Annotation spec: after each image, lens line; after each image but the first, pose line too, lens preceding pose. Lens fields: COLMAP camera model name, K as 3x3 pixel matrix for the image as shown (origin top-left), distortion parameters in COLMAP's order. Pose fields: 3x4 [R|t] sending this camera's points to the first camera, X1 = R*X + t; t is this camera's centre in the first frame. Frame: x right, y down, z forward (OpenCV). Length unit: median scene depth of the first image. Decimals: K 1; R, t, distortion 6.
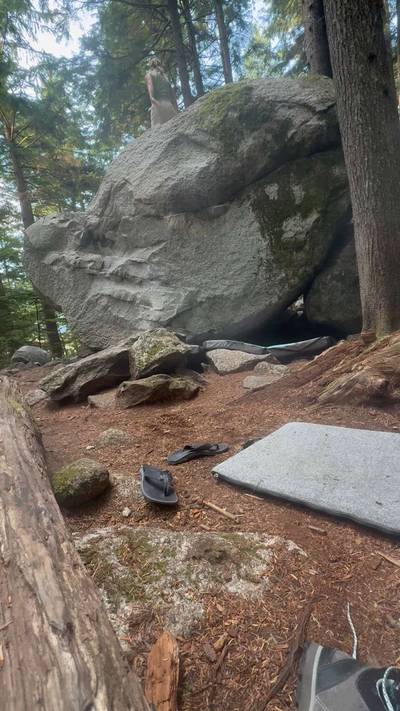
lens RADIAL K [[322.7, 0, 201.0], [0, 322.7, 355.1], [0, 0, 1]] dist [0.004466, 0.000407]
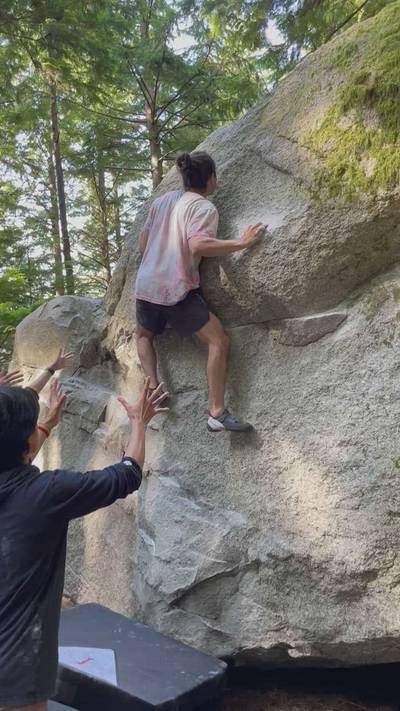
lens RADIAL K [[576.3, 0, 220.4], [0, 576.3, 356.8], [0, 0, 1]] dist [0.087899, -0.105141]
pose [[0.910388, 0.030762, -0.412609, 0.234002], [-0.098227, 0.984791, -0.143309, -0.298703], [0.401926, 0.170996, 0.899564, 0.335577]]
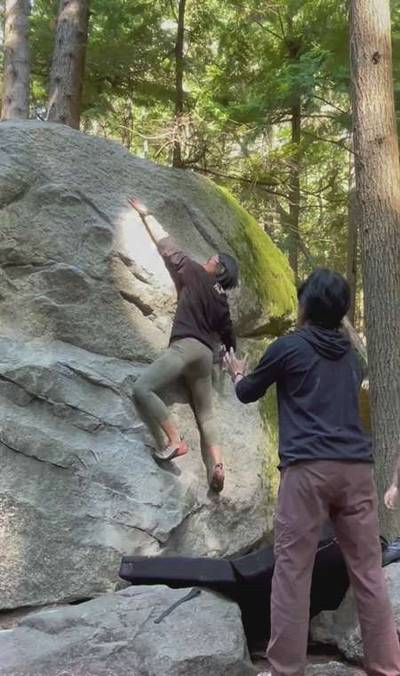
lens RADIAL K [[612.8, 0, 229.1], [0, 612.8, 424.1], [0, 0, 1]] dist [0.018642, 0.000000]
pose [[0.381353, 0.293031, 0.876757, -0.856145], [0.031686, 0.943729, -0.329197, 0.030710], [-0.923886, 0.153321, 0.350609, 0.614702]]
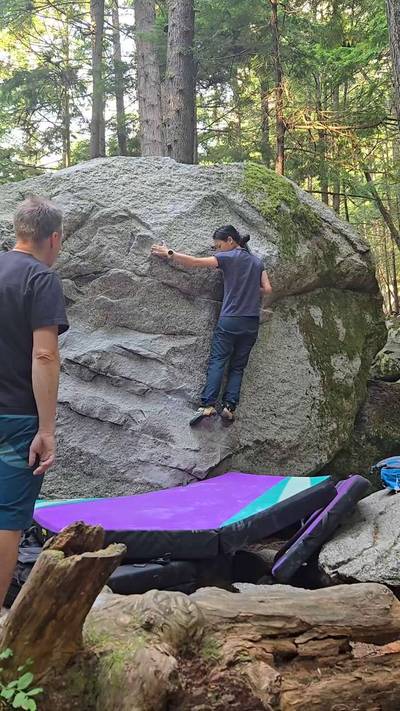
lens RADIAL K [[576.3, 0, 201.7], [0, 576.3, 356.0], [0, 0, 1]] dist [0.087899, -0.105141]
pose [[0.676769, 0.242699, 0.695040, -0.853870], [-0.001334, 0.944500, -0.328509, 0.032205], [-0.736194, 0.221397, 0.639533, 0.332374]]
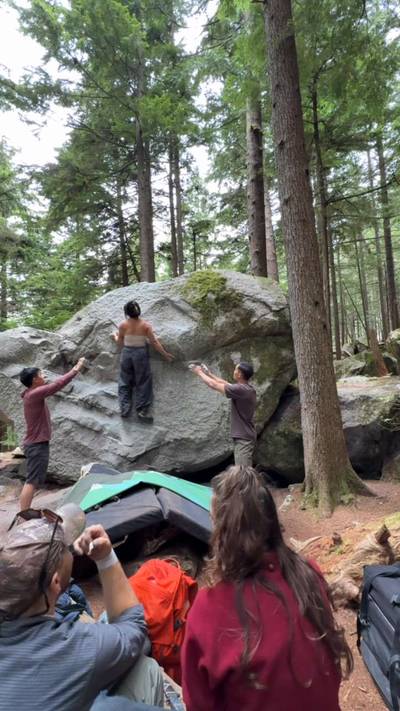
lens RADIAL K [[322.7, 0, 201.9], [0, 322.7, 359.6], [0, 0, 1]] dist [0.004466, 0.000407]
pose [[0.955320, 0.145061, 0.257530, -0.217041], [-0.083440, 0.968202, -0.235844, -0.187145], [-0.283553, 0.203818, 0.937046, -0.124435]]
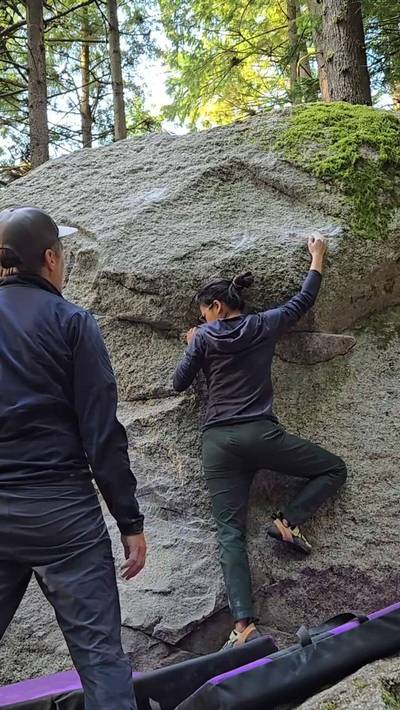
lens RADIAL K [[779.2, 0, 196.4], [0, 779.2, 430.1], [0, 0, 1]] dist [0.015962, 0.000000]
pose [[0.936609, 0.170930, 0.305853, -0.352940], [-0.039521, 0.918898, -0.392511, 0.008074], [-0.348139, 0.355542, 0.867404, 0.294548]]
